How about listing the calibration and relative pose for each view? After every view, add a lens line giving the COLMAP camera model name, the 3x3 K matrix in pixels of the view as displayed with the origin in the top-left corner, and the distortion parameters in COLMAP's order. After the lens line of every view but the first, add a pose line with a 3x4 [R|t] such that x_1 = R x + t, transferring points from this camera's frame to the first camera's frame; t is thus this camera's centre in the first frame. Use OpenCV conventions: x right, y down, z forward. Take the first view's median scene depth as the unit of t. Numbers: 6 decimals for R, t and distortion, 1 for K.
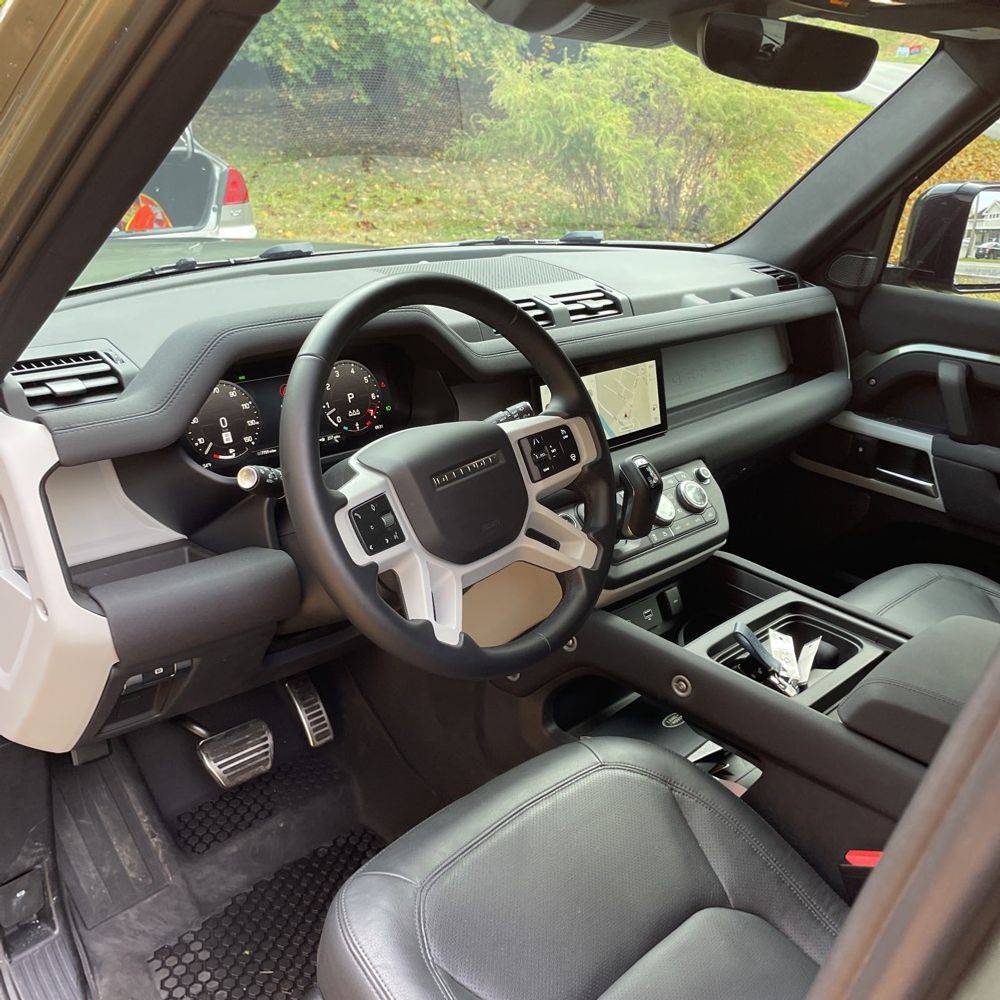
lens RADIAL K [[964.3, 0, 500.0], [0, 964.3, 500.0], [0, 0, 1]] dist [0.090748, -0.125759]
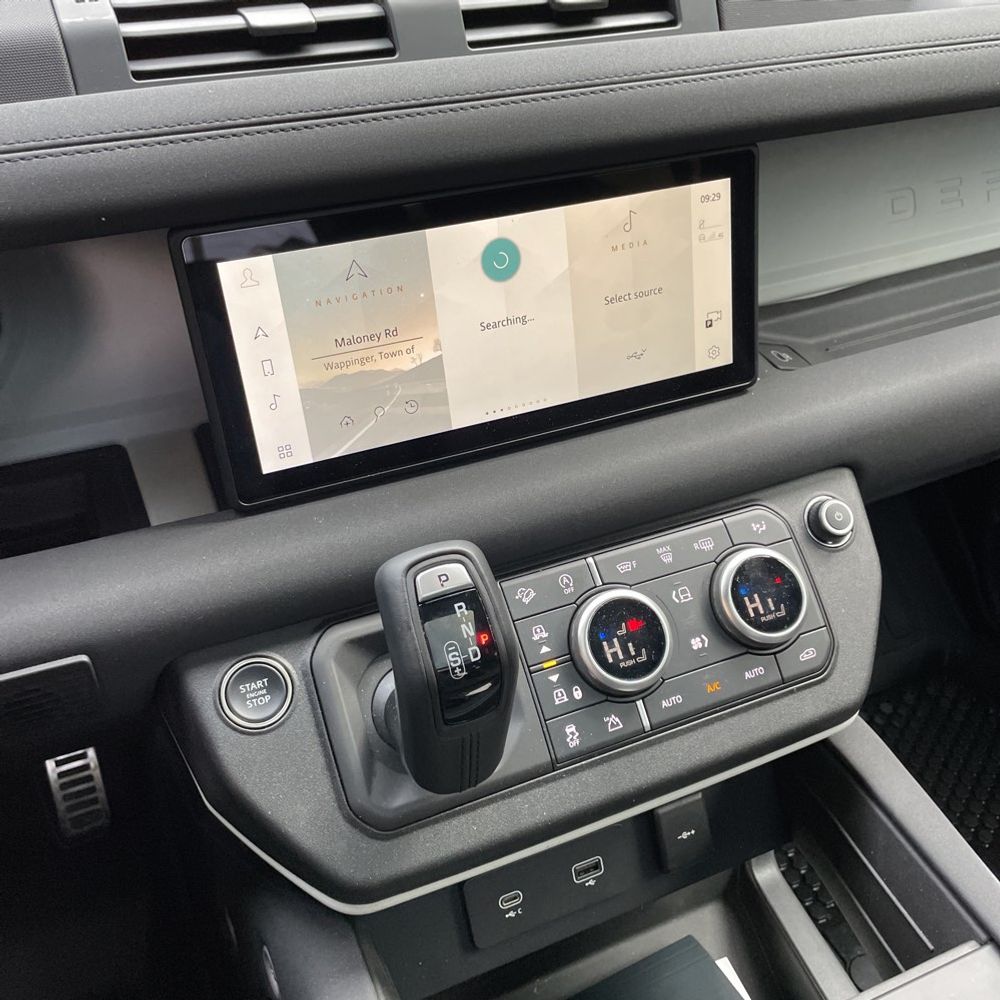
lens RADIAL K [[964.3, 0, 500.0], [0, 964.3, 500.0], [0, 0, 1]] dist [0.090748, -0.125759]
pose [[0.936616, 0.165138, -0.308997, 0.206670], [-0.085130, 0.962787, 0.256502, -0.115574], [0.339857, -0.213939, 0.915821, 0.630603]]
